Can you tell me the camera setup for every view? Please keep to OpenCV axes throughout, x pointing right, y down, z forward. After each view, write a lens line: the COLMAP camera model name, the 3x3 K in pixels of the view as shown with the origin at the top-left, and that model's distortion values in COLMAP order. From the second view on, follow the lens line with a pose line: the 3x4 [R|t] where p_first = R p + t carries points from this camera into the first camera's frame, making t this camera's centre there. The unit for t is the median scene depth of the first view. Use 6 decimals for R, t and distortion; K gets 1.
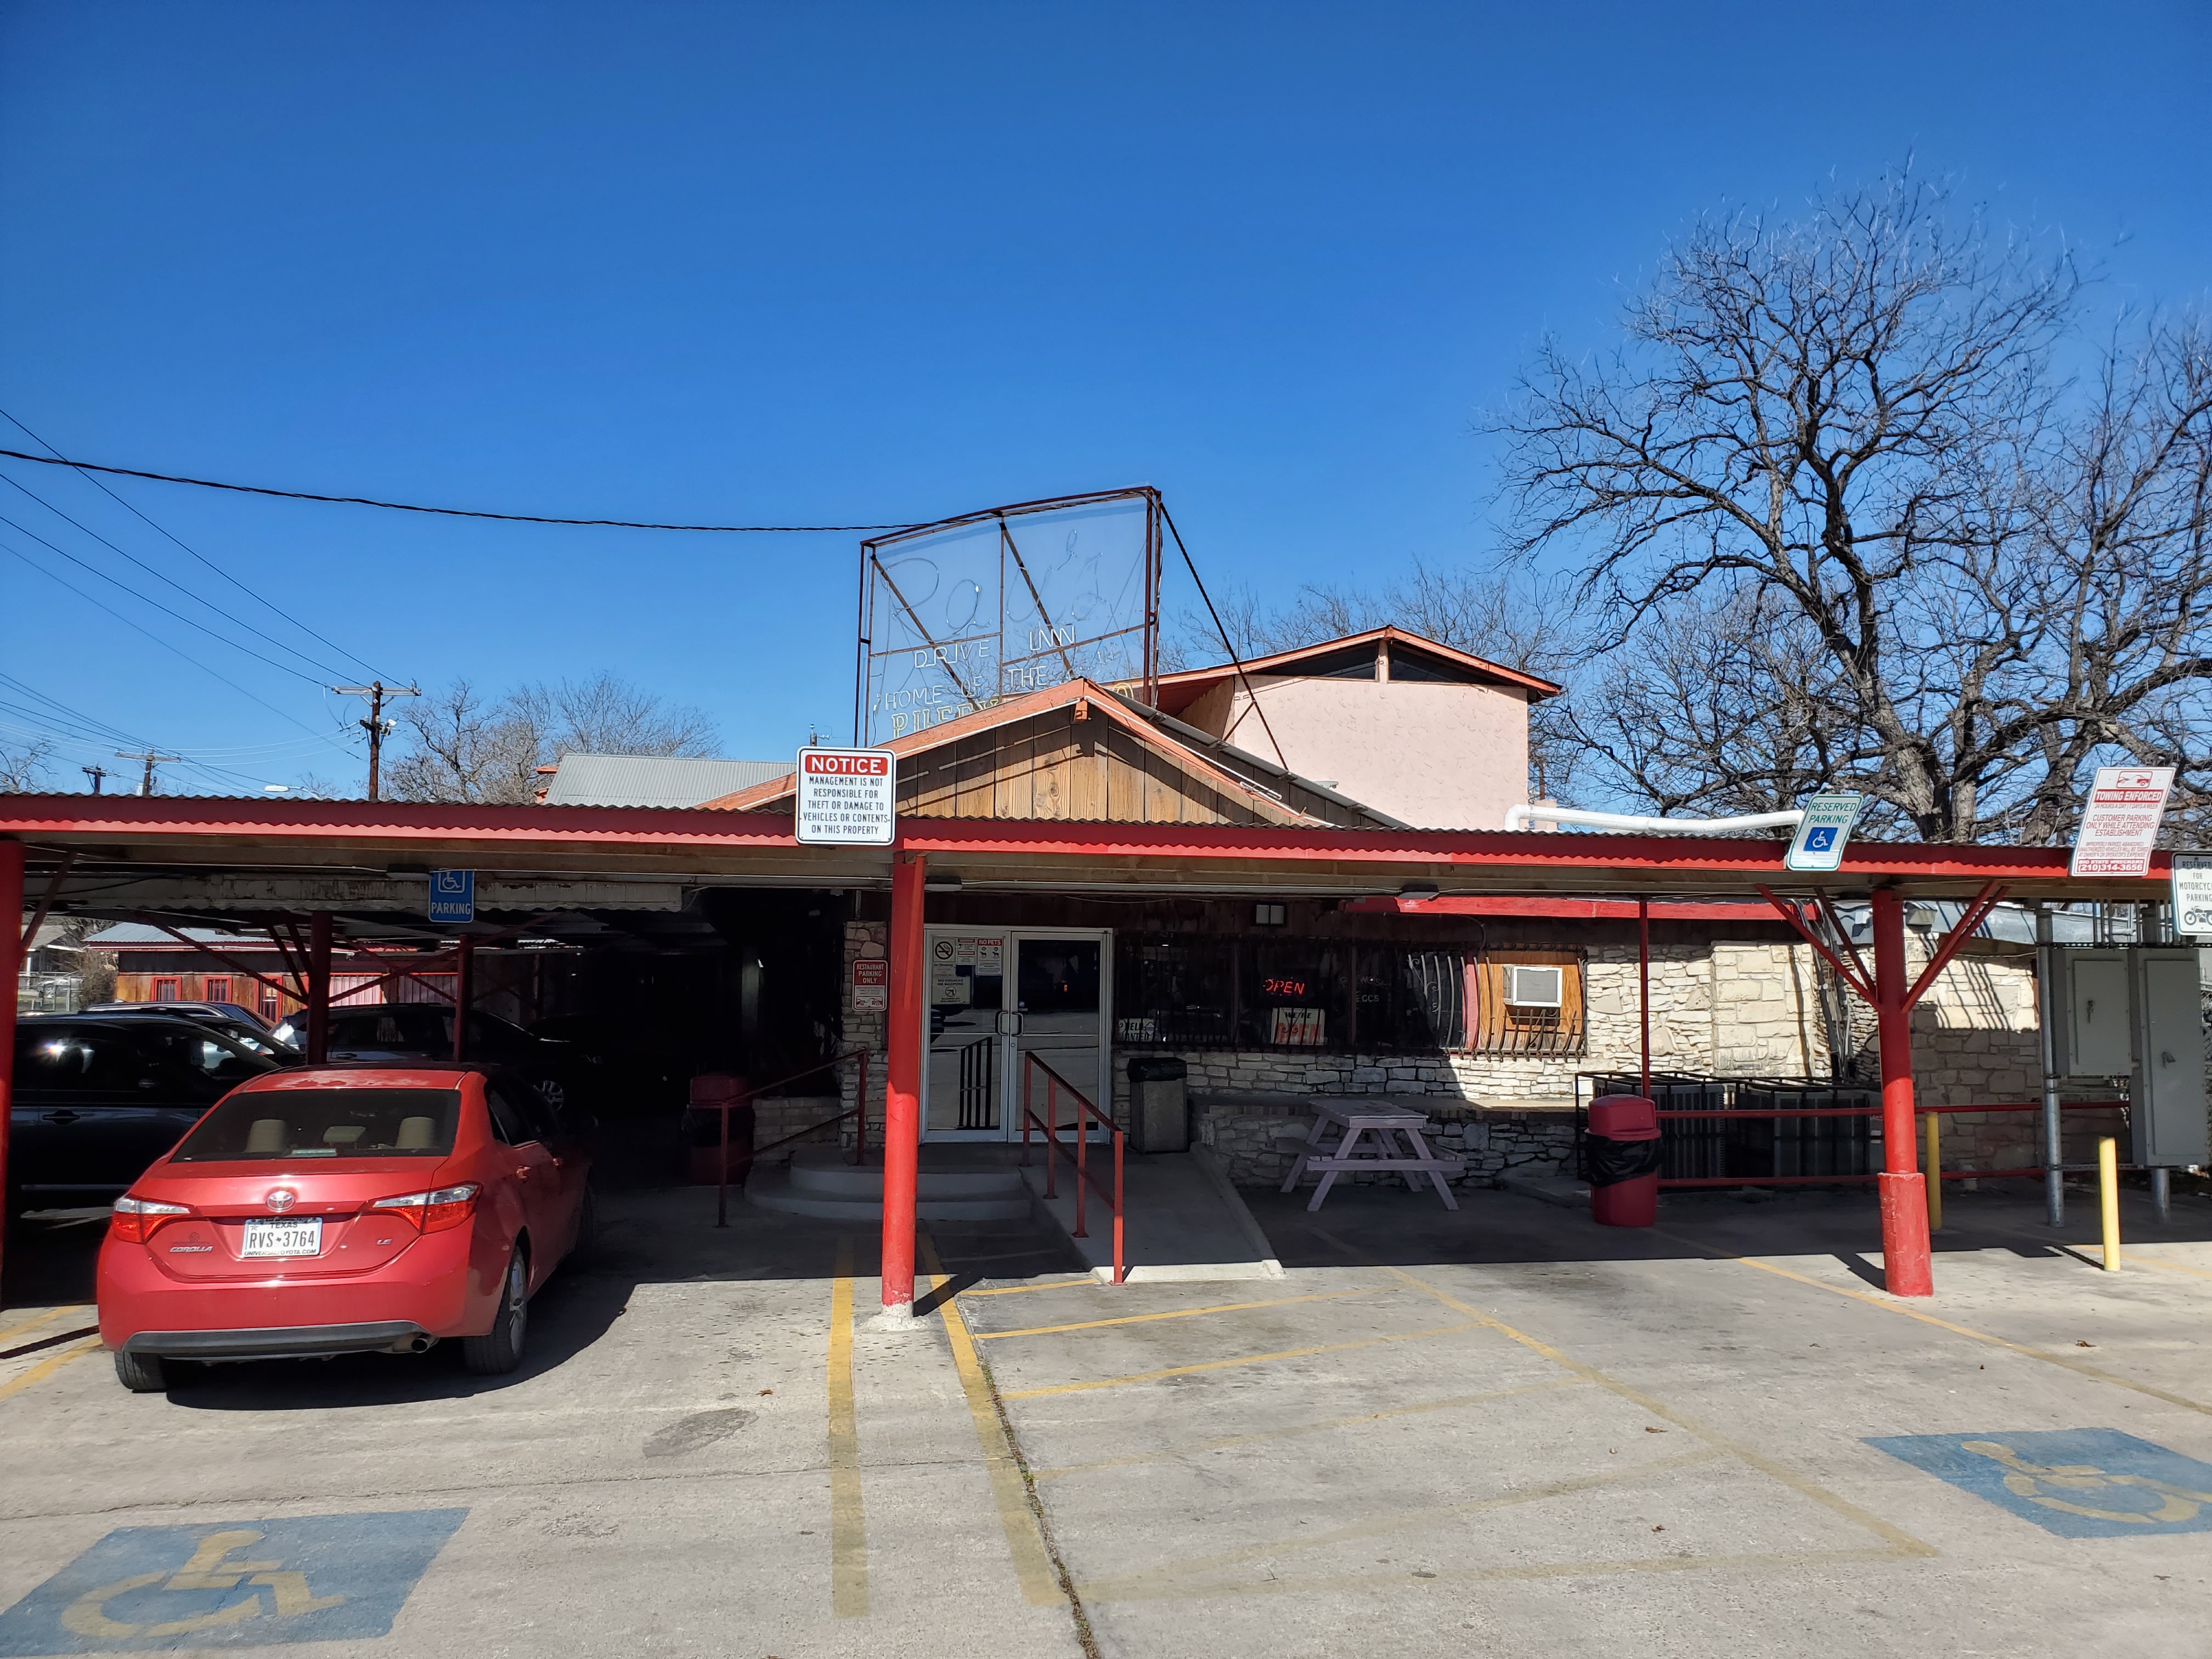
lens RADIAL K [[1678.8, 0, 1106.0], [0, 1678.8, 829.5], [0, 0, 1]] dist [-0.018233, 0.035644]
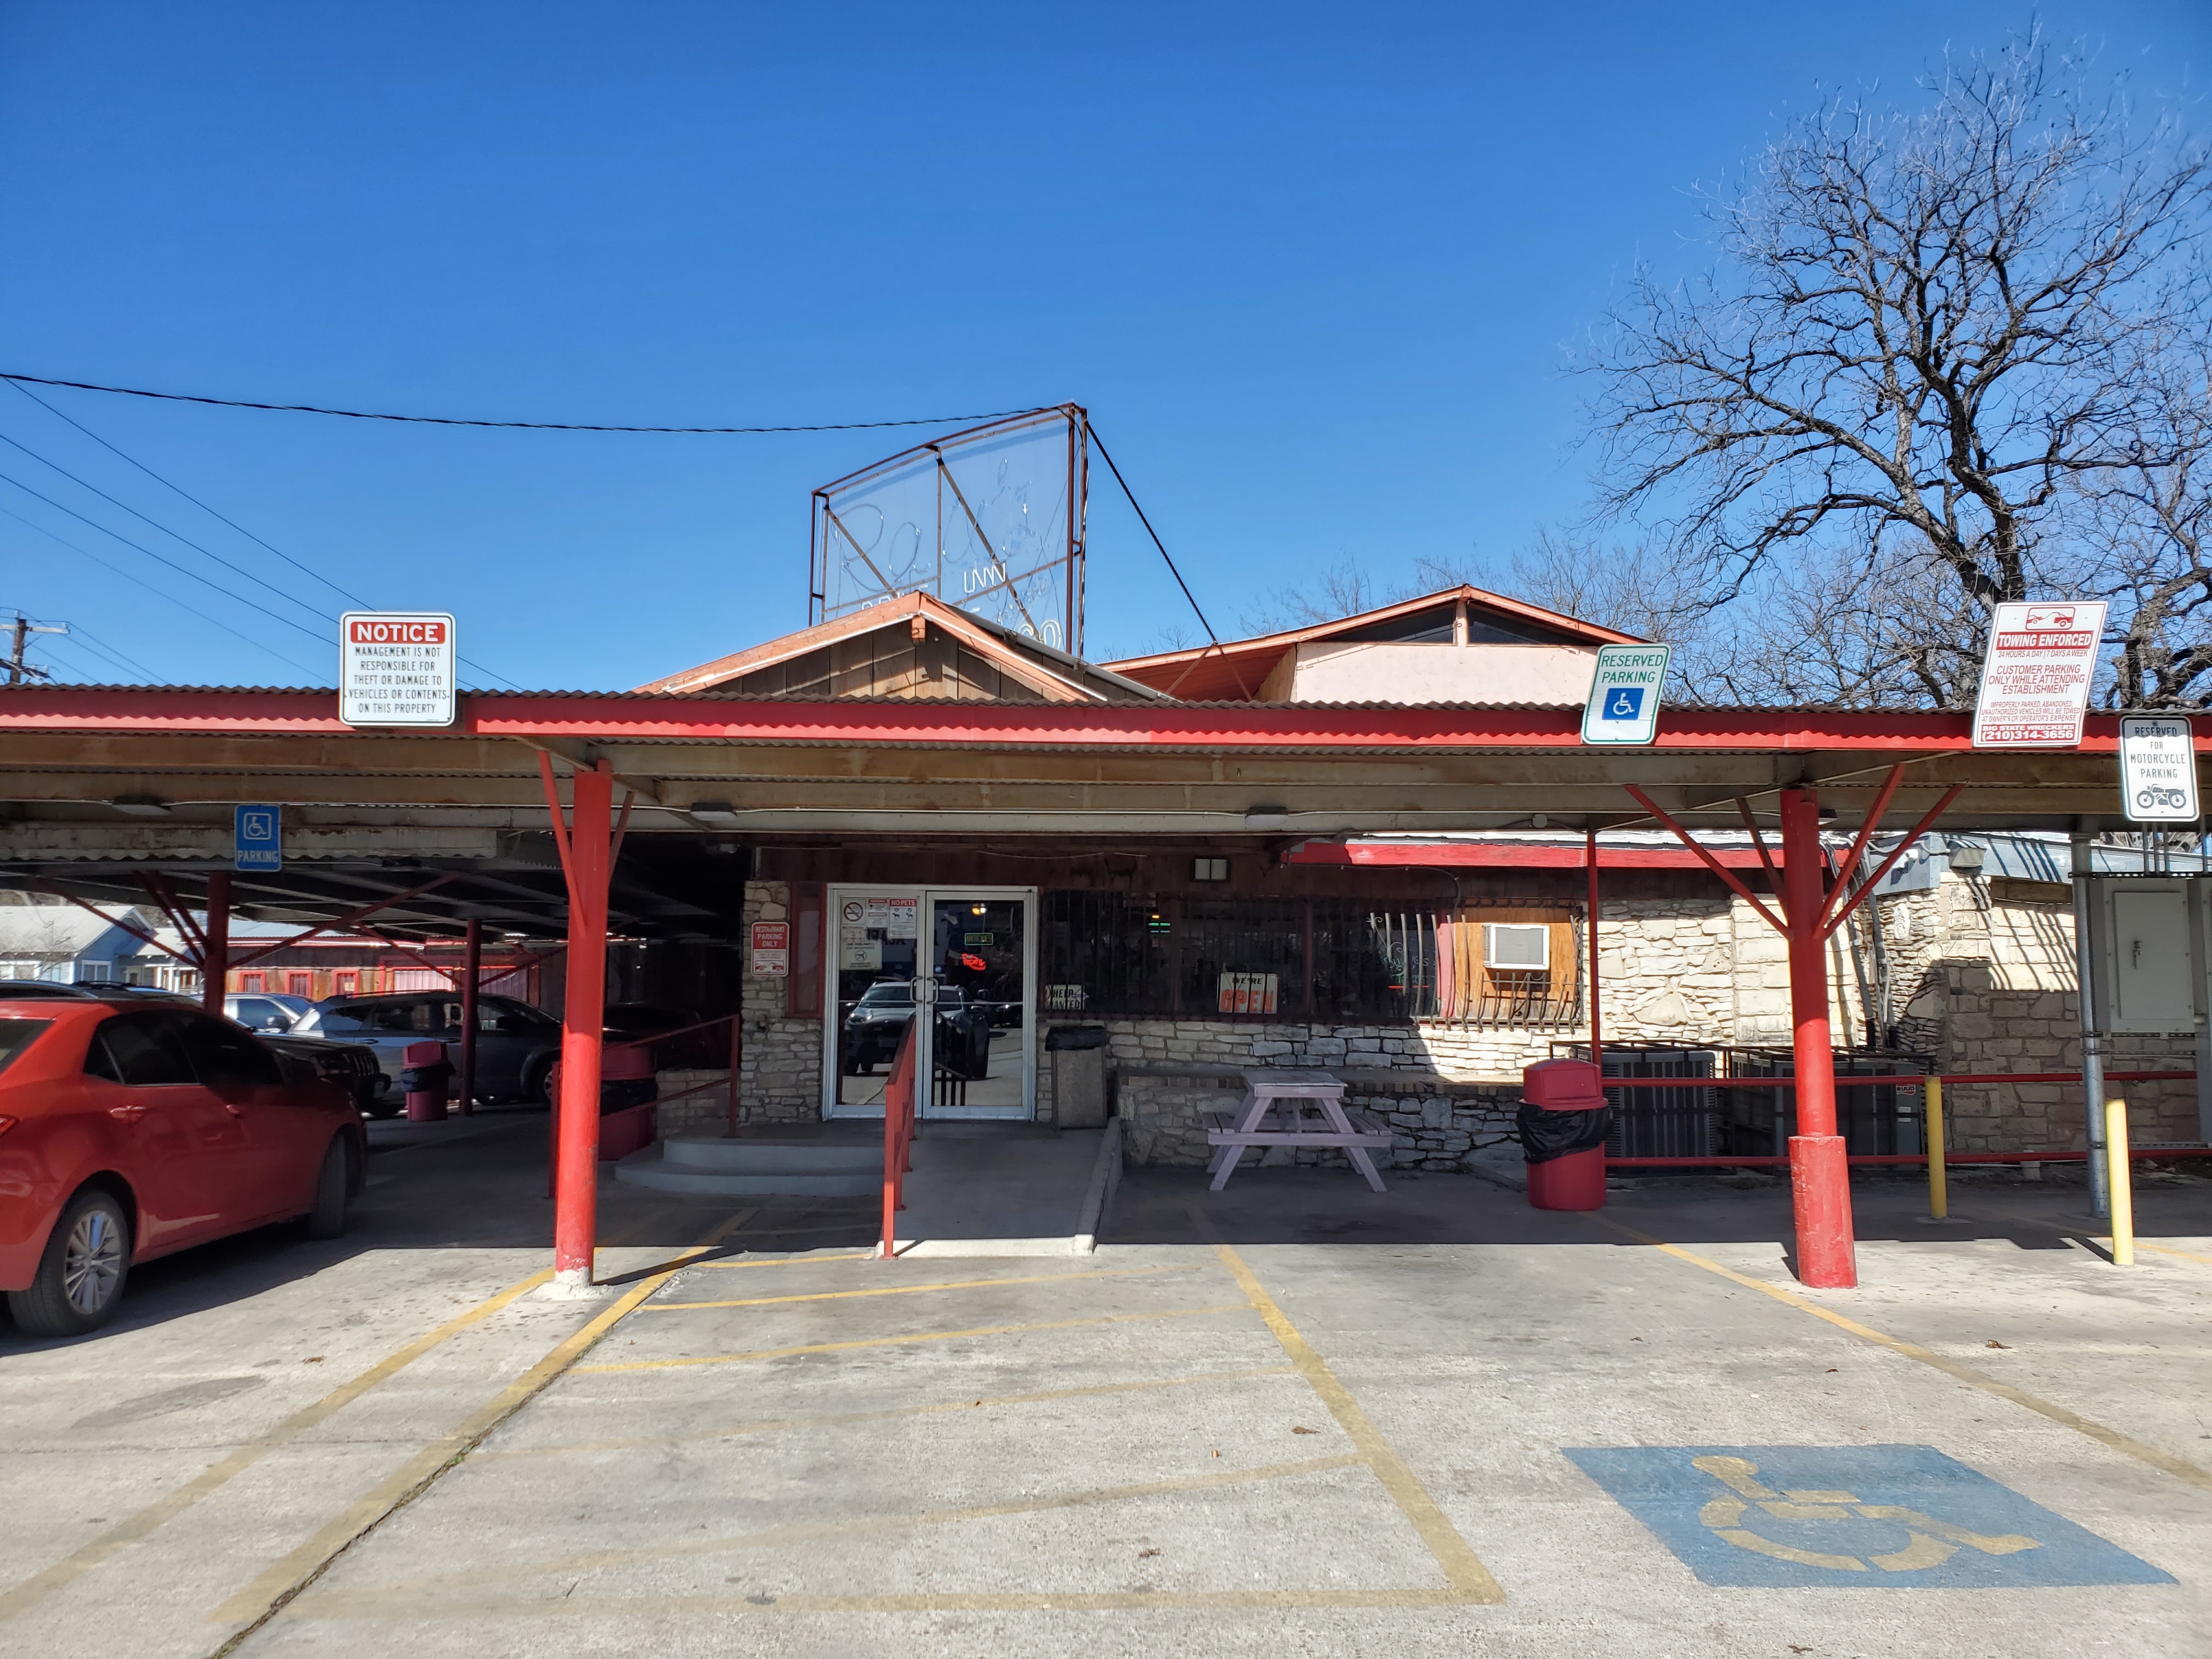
lens RADIAL K [[1669.9, 0, 1105.5], [0, 1669.9, 849.1], [0, 0, 1]] dist [-0.036348, 0.074712]
pose [[0.990997, -0.017155, -0.132778, 0.174598], [0.017067, 0.999853, -0.001803, 0.044245], [0.132789, -0.000479, 0.991144, 0.110912]]
